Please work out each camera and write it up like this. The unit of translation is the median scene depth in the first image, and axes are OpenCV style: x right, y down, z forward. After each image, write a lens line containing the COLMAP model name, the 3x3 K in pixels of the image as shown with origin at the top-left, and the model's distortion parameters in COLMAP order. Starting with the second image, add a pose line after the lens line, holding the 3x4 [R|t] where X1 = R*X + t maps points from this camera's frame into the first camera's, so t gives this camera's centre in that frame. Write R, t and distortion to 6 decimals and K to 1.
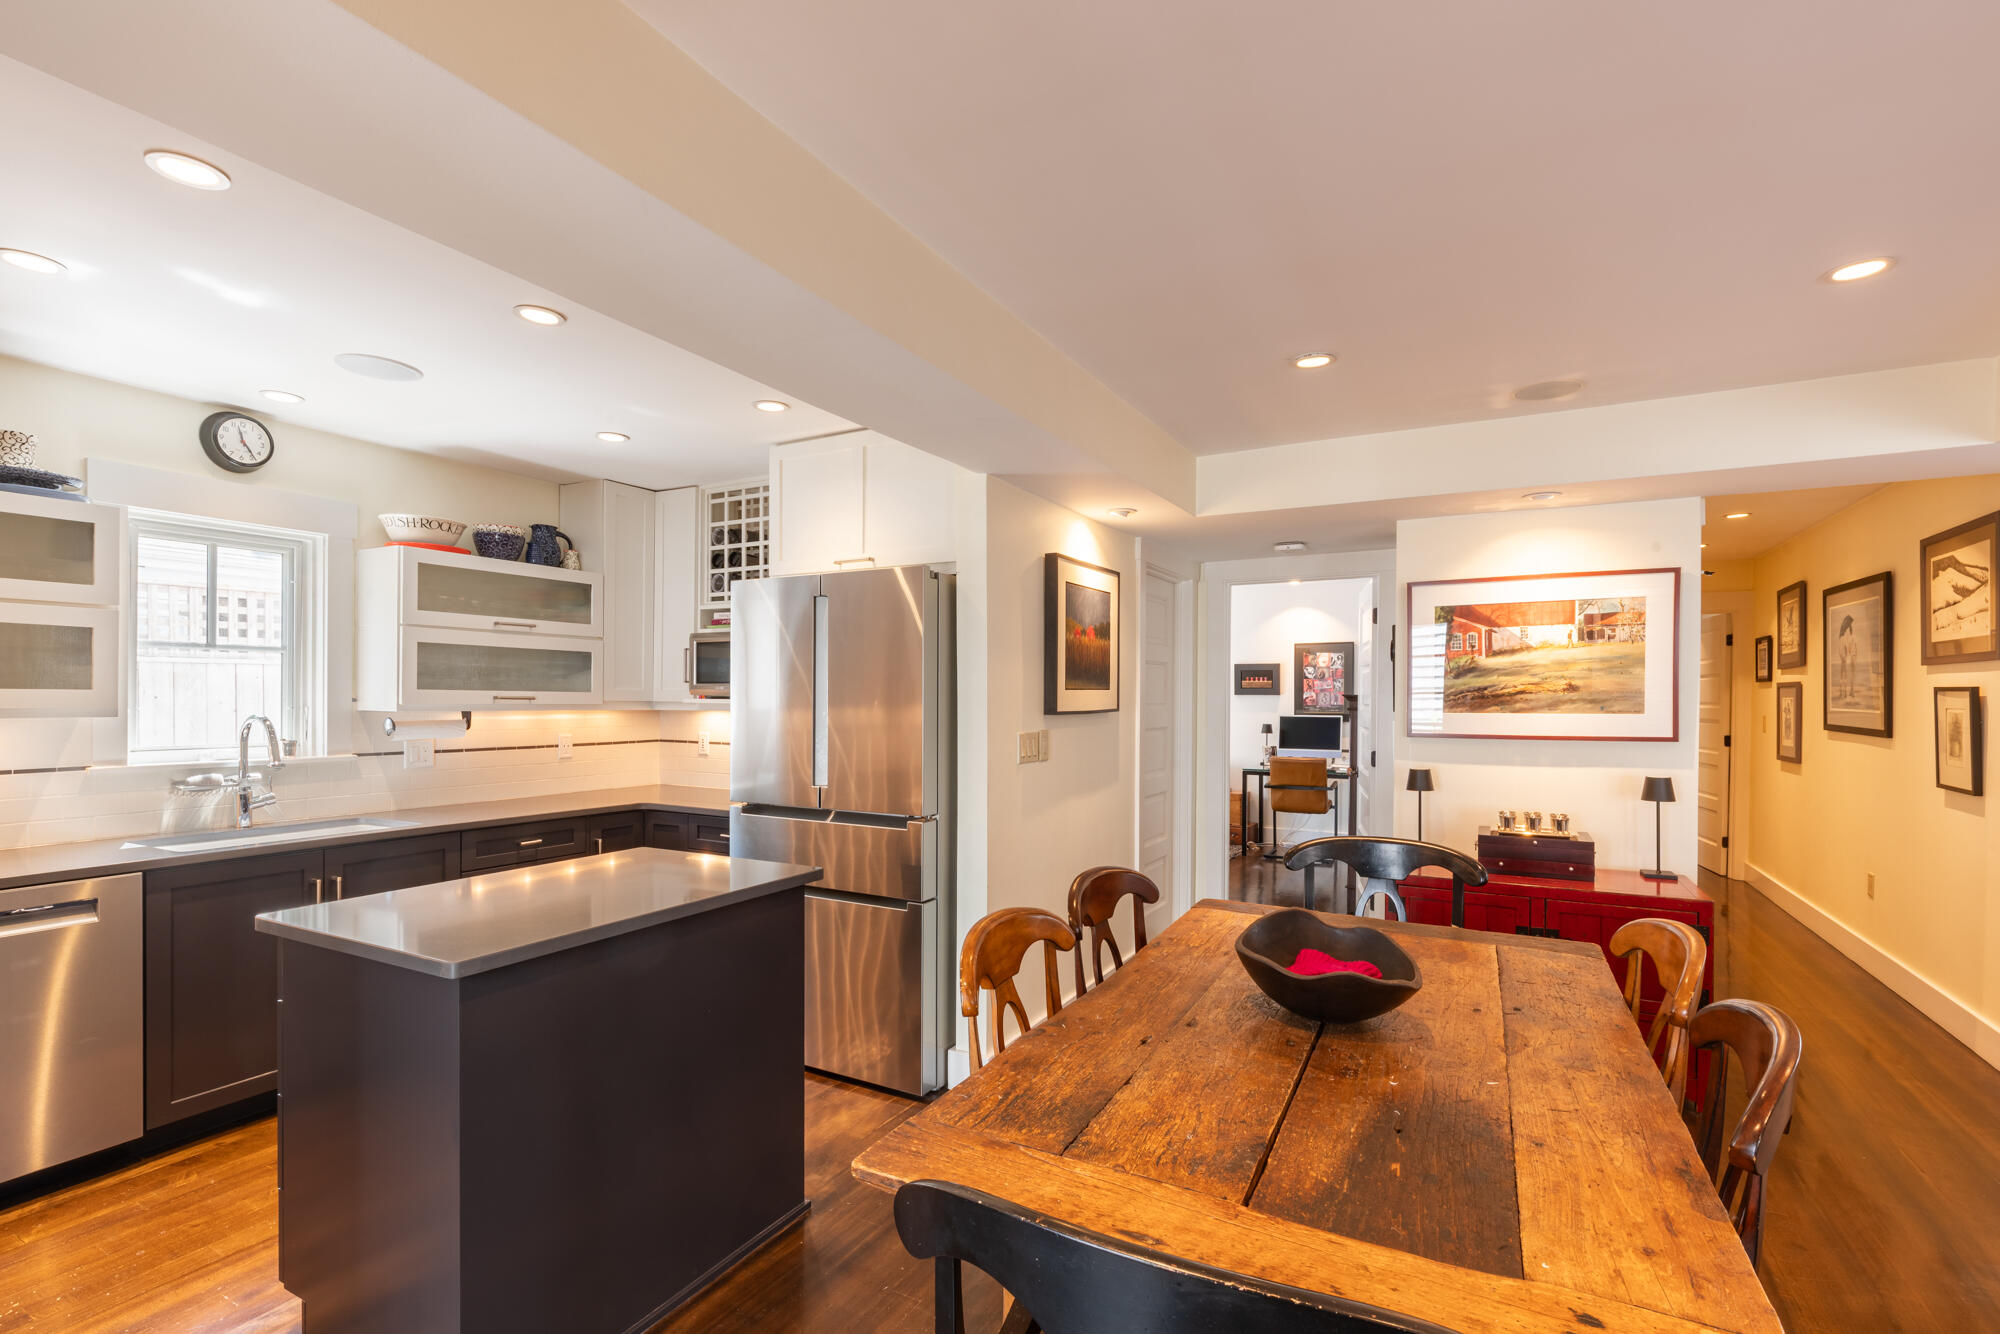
lens RADIAL K [[895.2, 0, 993.1], [0, 895.2, 699.2], [0, 0, 1]] dist [0.006627, -0.003670]
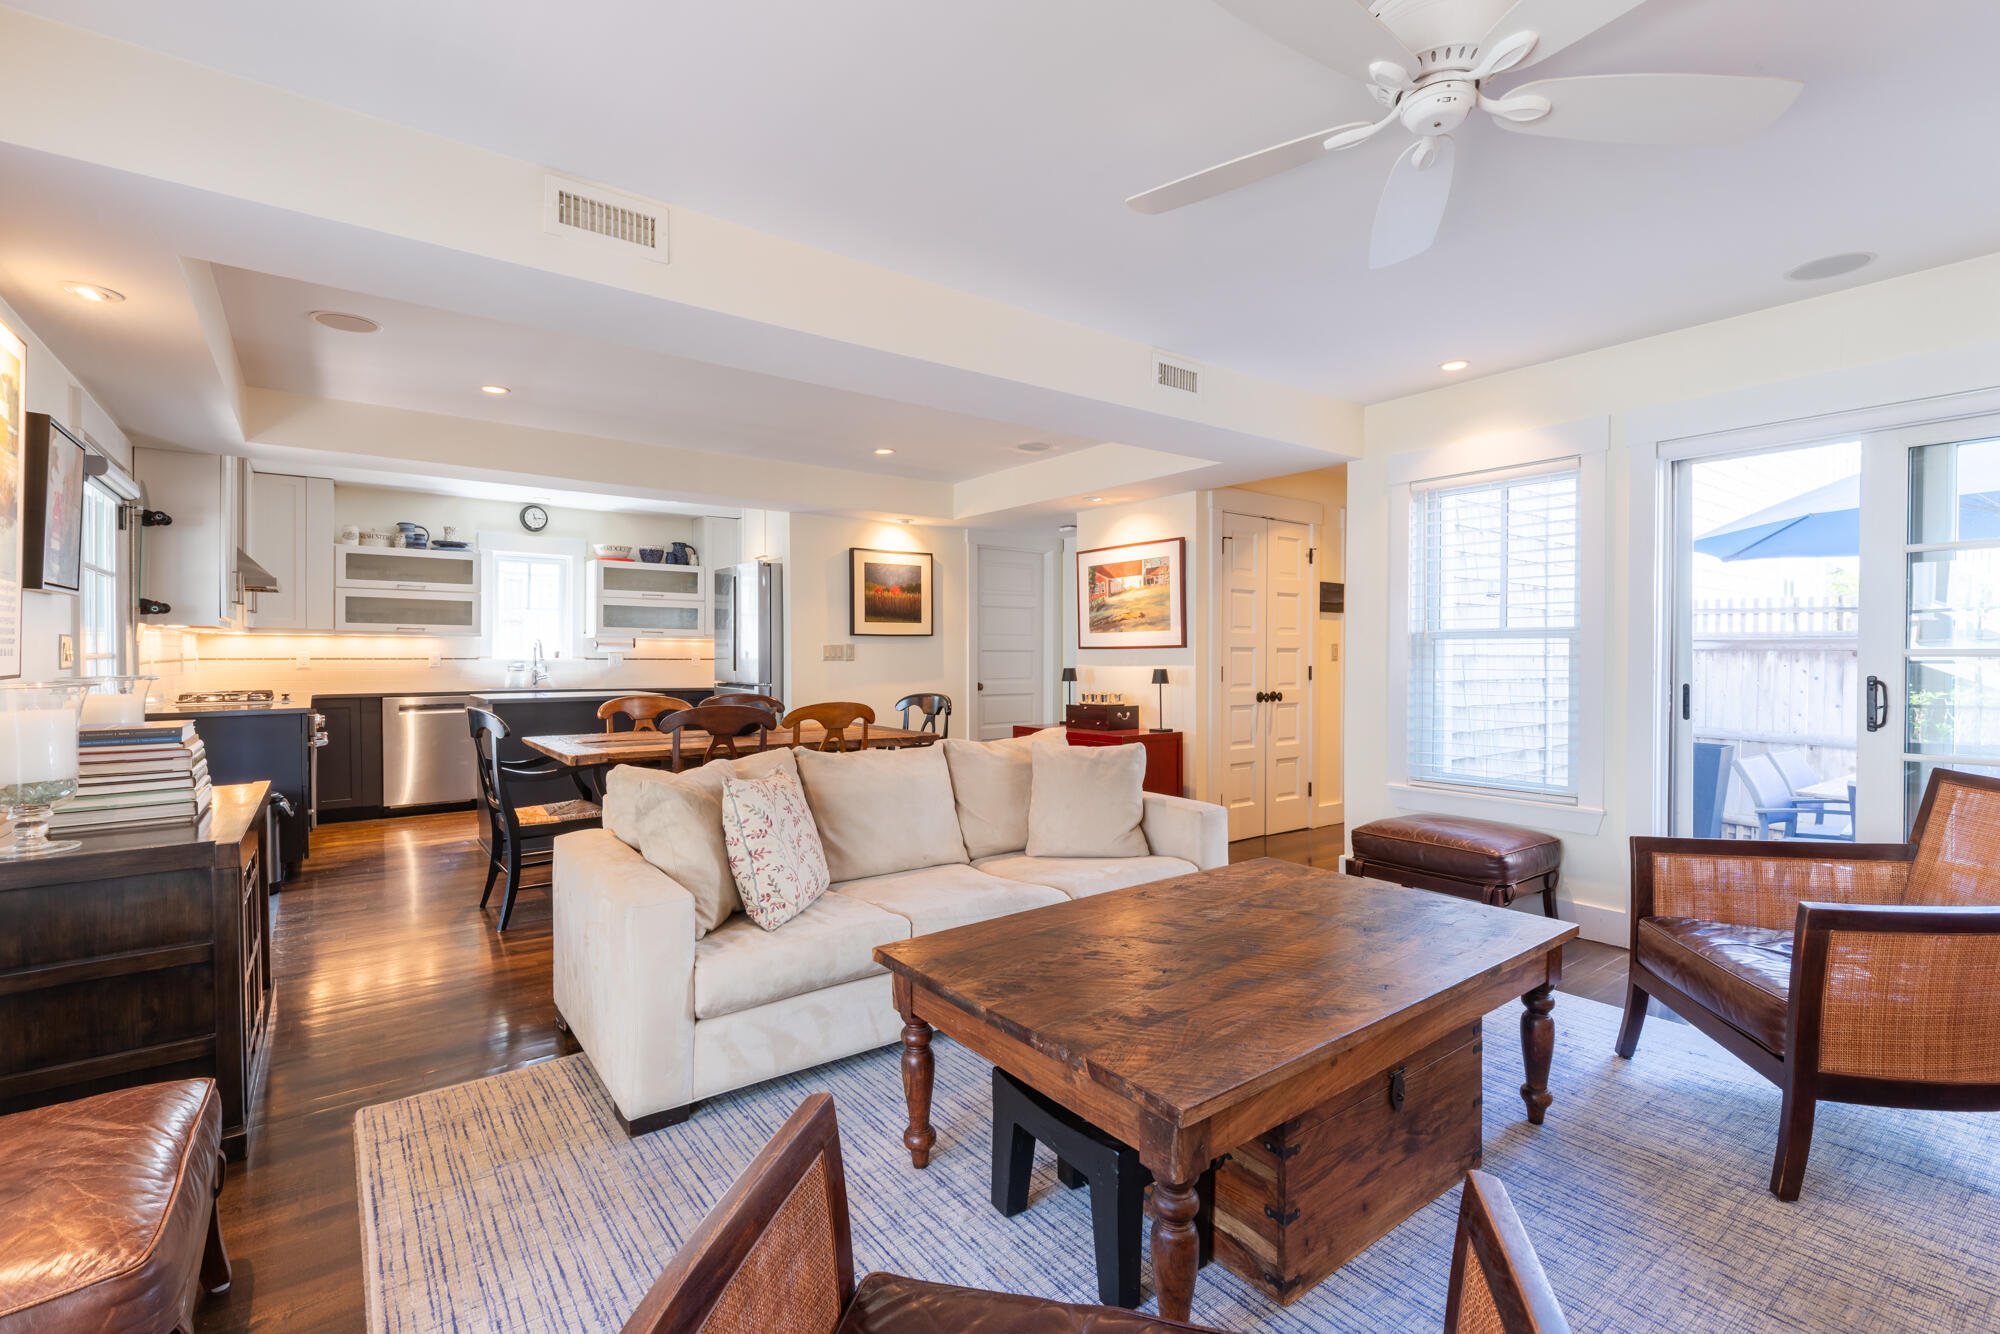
lens RADIAL K [[895.2, 0, 1007.2], [0, 895.2, 662.3], [0, 0, 1]] dist [0.006627, -0.003670]
pose [[0.912050, 0.000699, -0.410079, 1.070053], [-0.001382, 0.999998, -0.001369, 0.071845], [0.410077, 0.001816, 0.912049, -0.527649]]
